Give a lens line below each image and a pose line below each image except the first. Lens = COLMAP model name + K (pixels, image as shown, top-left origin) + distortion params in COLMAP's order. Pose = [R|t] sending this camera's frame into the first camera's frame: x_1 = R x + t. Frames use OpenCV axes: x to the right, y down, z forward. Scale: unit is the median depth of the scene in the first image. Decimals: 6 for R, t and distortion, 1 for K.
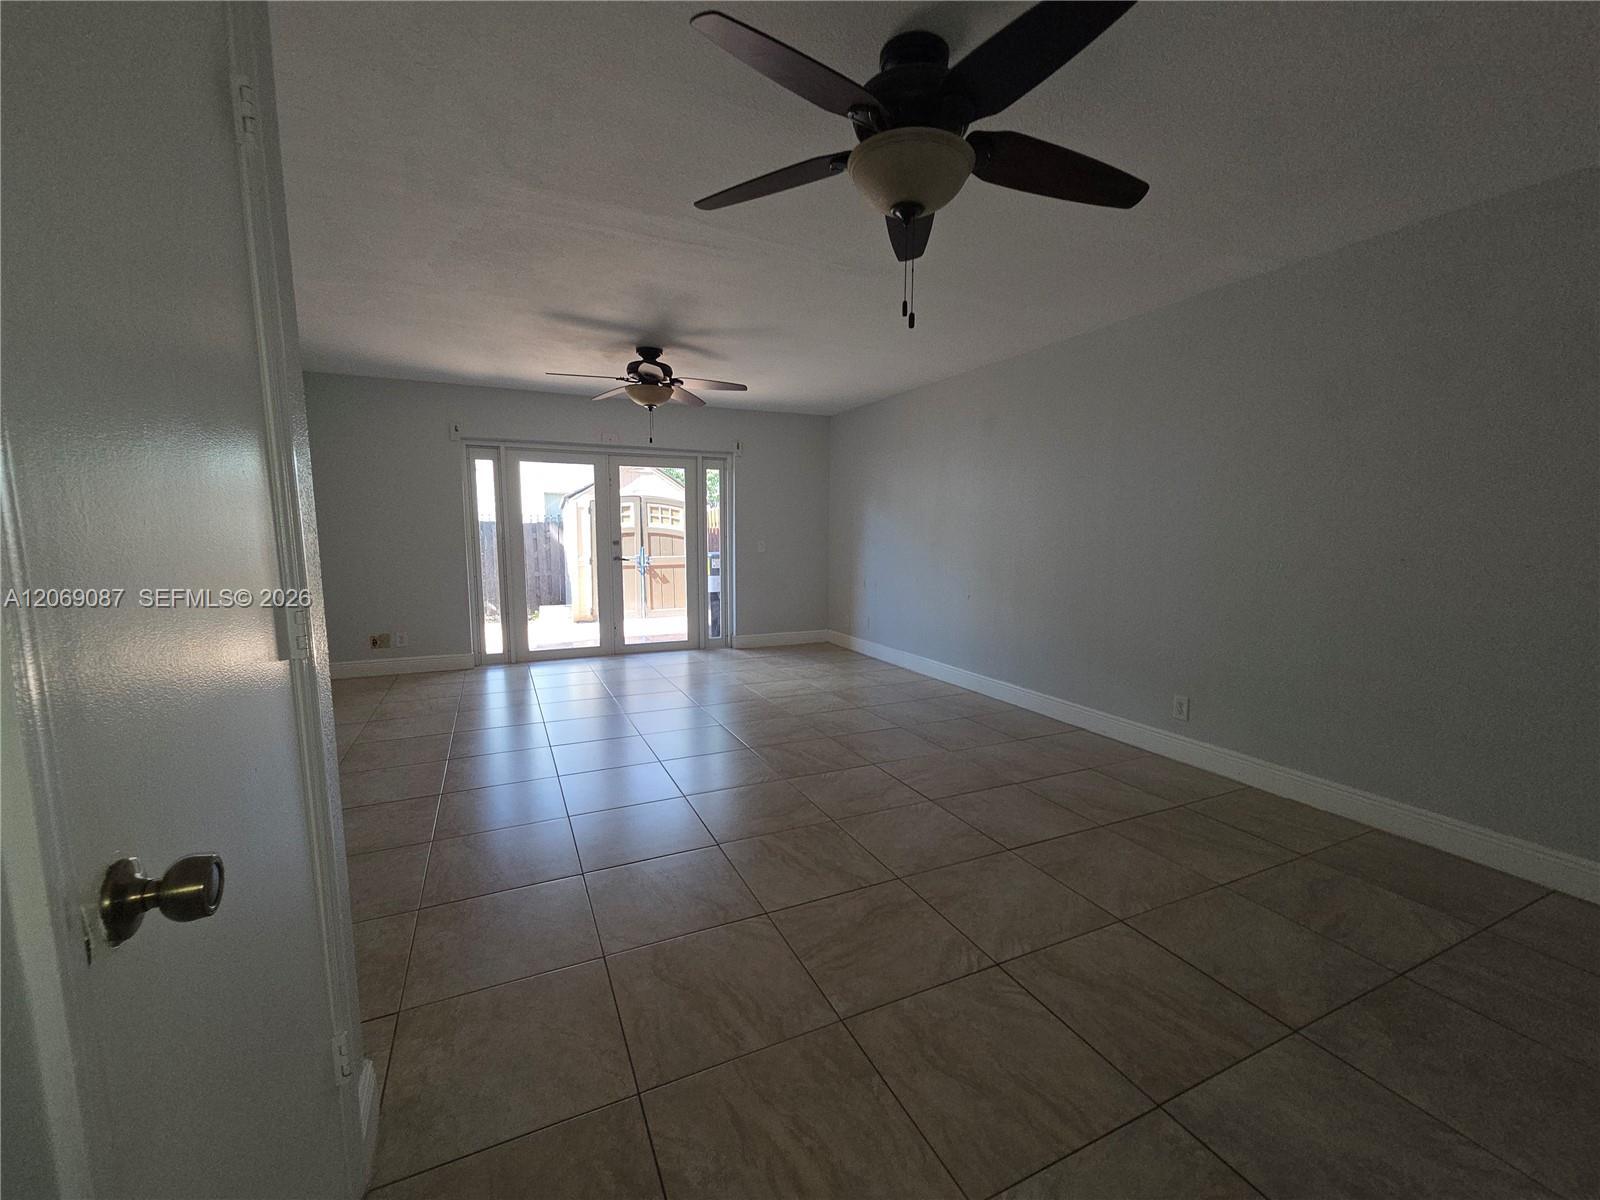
lens RADIAL K [[653.9, 0, 808.1], [0, 653.9, 607.3], [0, 0, 1]] dist [0.001376, 0.001092]
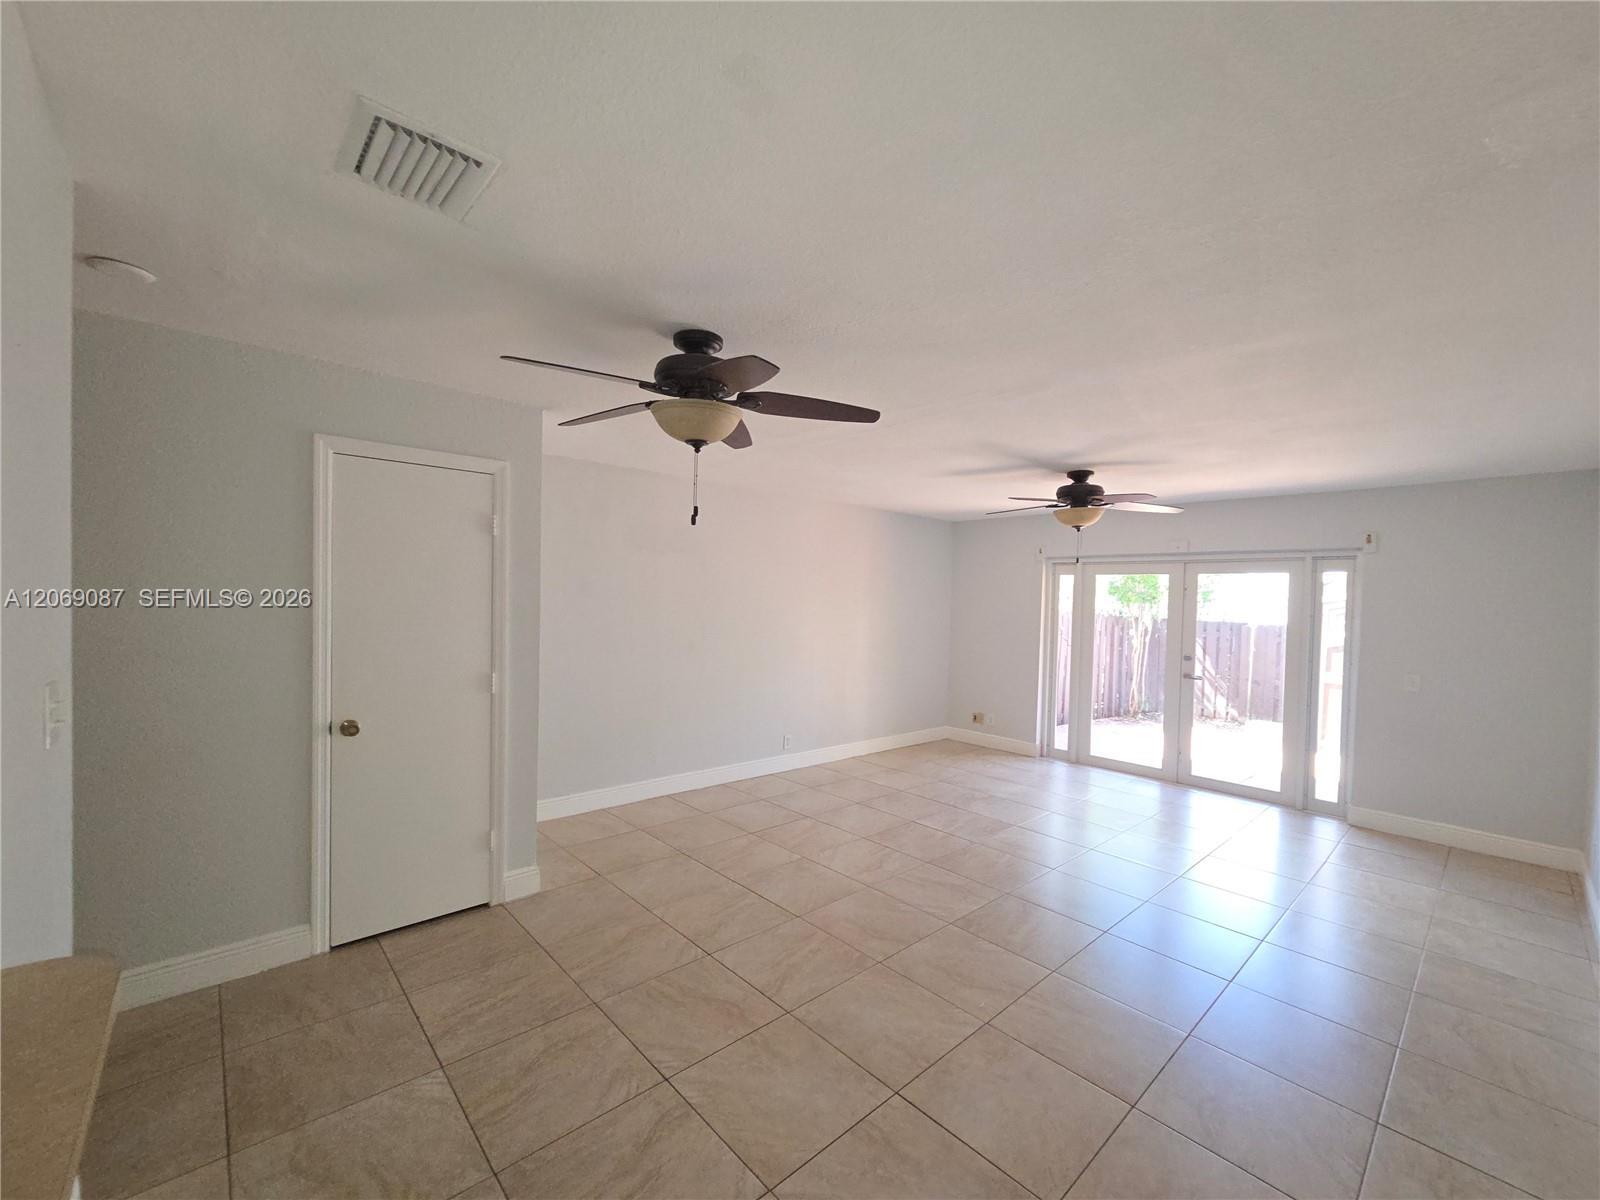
lens RADIAL K [[653.9, 0, 809.1], [0, 653.9, 613.3], [0, 0, 1]] dist [0.001376, 0.001092]
pose [[0.302136, 0.023914, -0.952965, 0.392953], [-0.139410, 0.990046, -0.019355, -0.067847], [0.943016, 0.138700, 0.302462, 0.222316]]
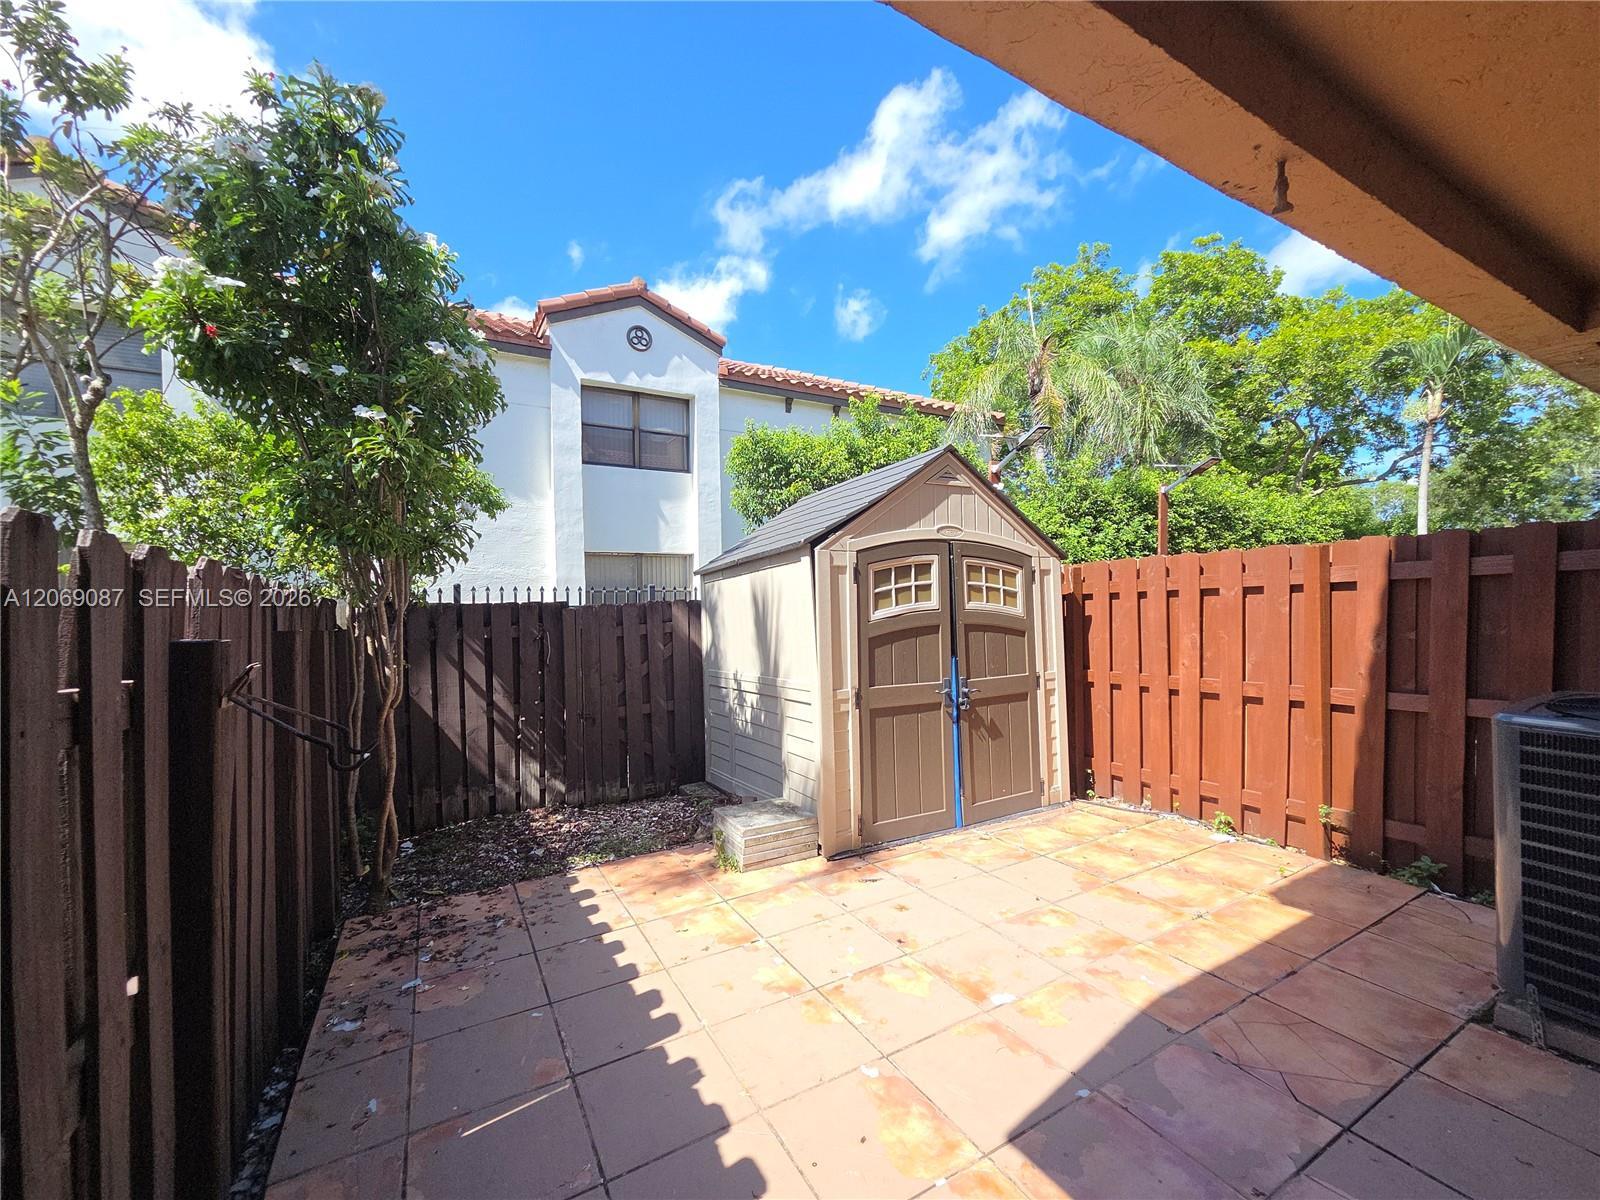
lens RADIAL K [[653.9, 0, 804.8], [0, 653.9, 599.4], [0, 0, 1]] dist [0.001376, 0.001092]
pose [[0.997254, -0.012056, 0.073073, -0.606280], [0.020912, 0.992351, -0.121666, -0.126928], [-0.071047, 0.122860, 0.989878, 0.918579]]
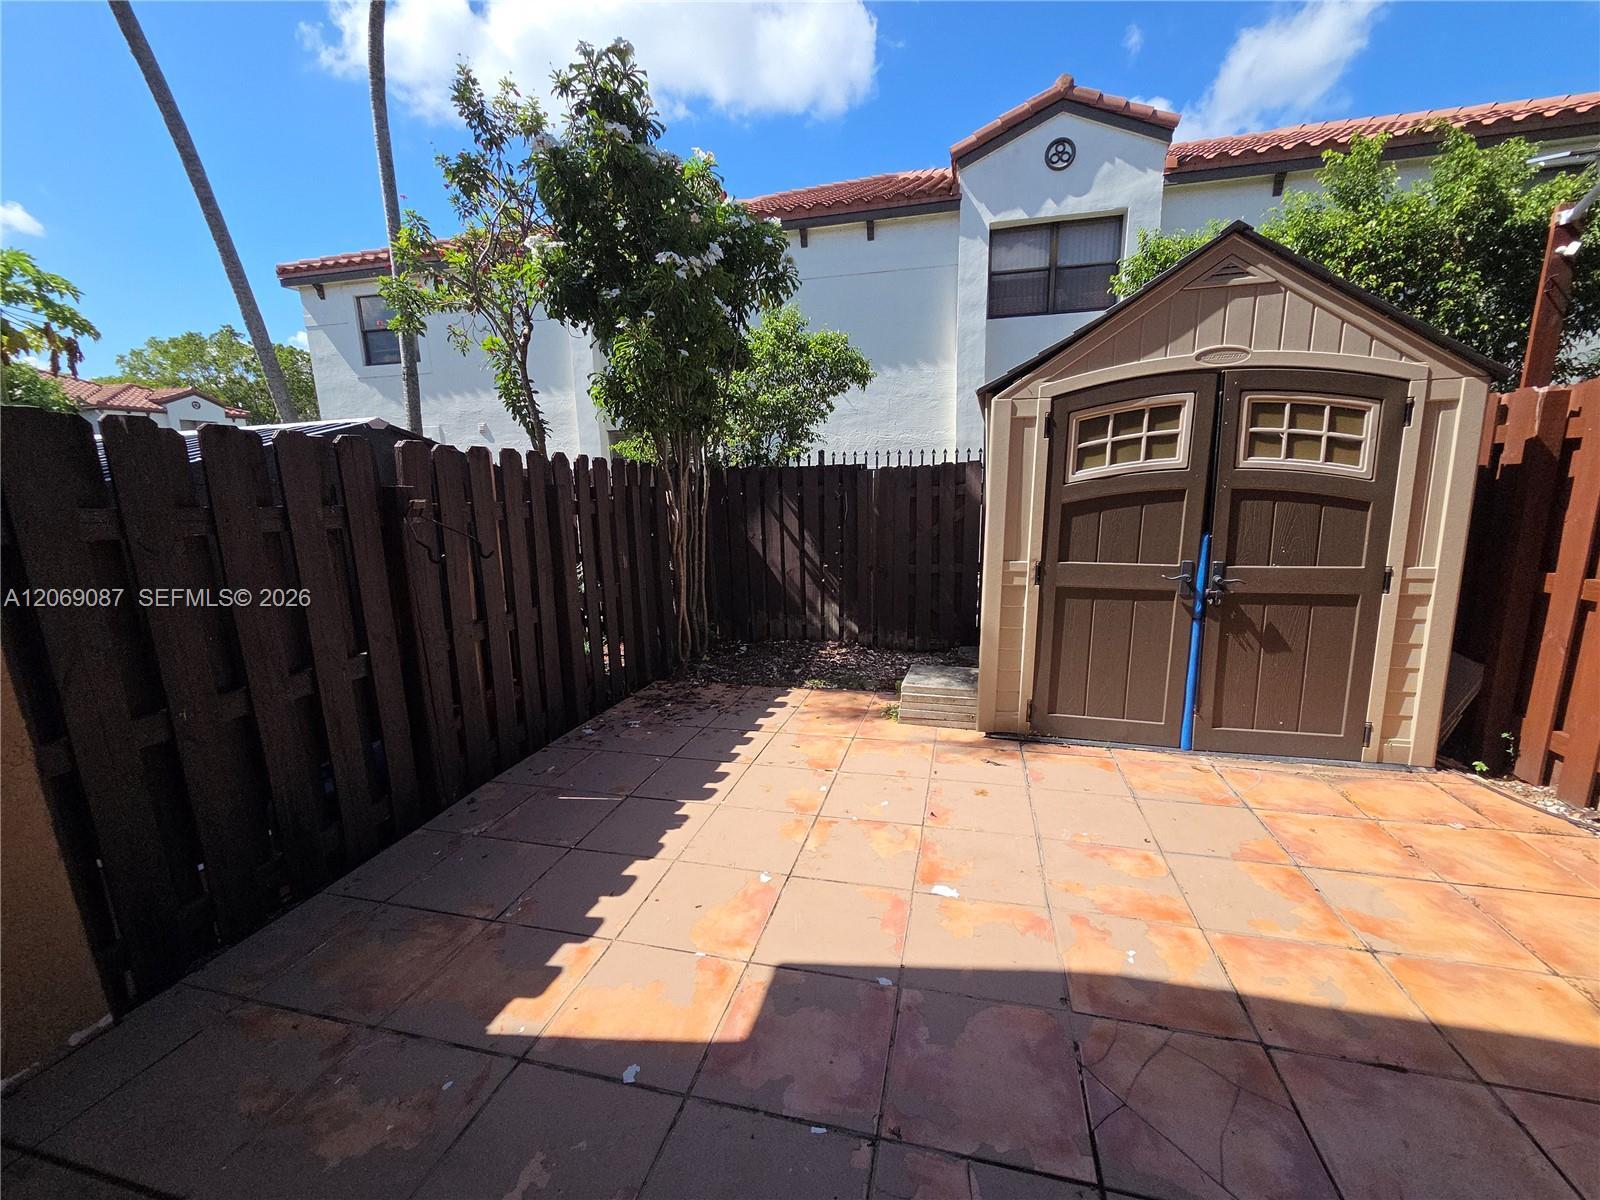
lens RADIAL K [[653.9, 0, 801.1], [0, 653.9, 599.4], [0, 0, 1]] dist [0.001376, 0.001092]
pose [[0.771665, 0.105379, -0.627238, -0.322248], [-0.056388, 0.993631, 0.097562, -0.128410], [0.633524, -0.039916, 0.772692, 0.997192]]
